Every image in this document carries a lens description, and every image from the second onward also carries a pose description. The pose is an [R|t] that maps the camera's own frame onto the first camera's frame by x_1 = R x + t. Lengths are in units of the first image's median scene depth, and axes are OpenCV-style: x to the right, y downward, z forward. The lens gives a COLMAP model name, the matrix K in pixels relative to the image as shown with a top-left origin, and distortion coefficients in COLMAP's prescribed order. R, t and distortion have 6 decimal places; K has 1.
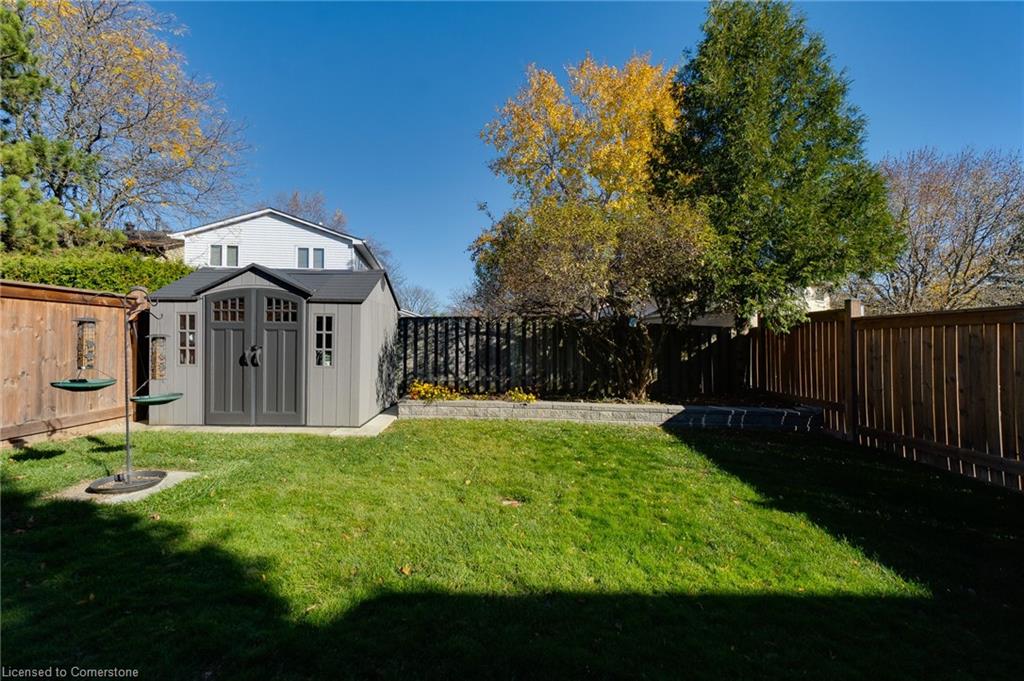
lens RADIAL K [[442.0, 0, 506.0], [0, 442.0, 327.9], [0, 0, 1]] dist [-0.004497, 0.000045]
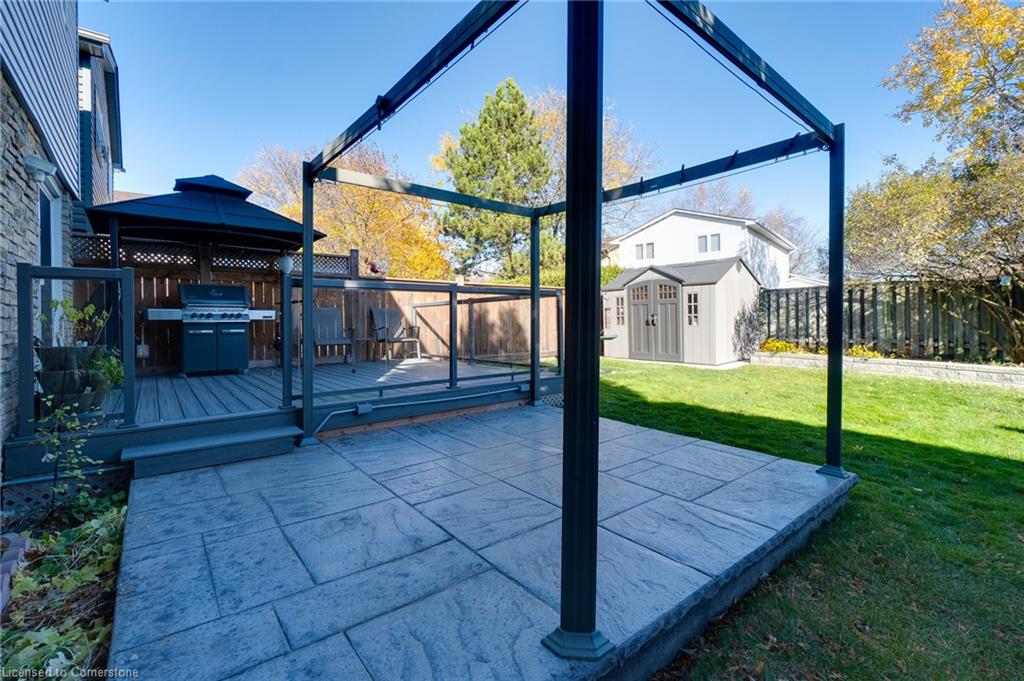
lens RADIAL K [[442.0, 0, 506.0], [0, 442.0, 327.9], [0, 0, 1]] dist [-0.004497, 0.000045]
pose [[0.629032, 0.000813, -0.777379, 0.382348], [0.040635, 0.998598, 0.033924, 0.014198], [0.776317, -0.052928, 0.628117, -0.493678]]
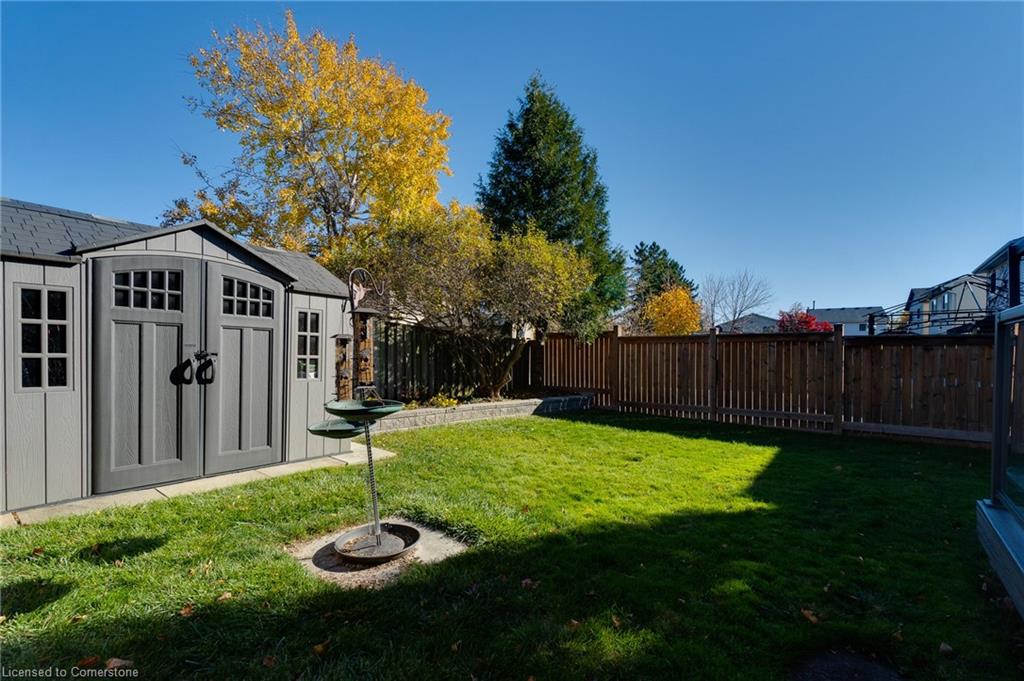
lens RADIAL K [[454.4, 0, 538.6], [0, 454.4, 355.7], [0, 0, 1]] dist [-0.016981, -0.000205]
pose [[0.593203, -0.002771, 0.805048, -0.779925], [-0.033330, 0.999052, 0.027999, 0.012023], [-0.804363, -0.043441, 0.592548, 0.227165]]
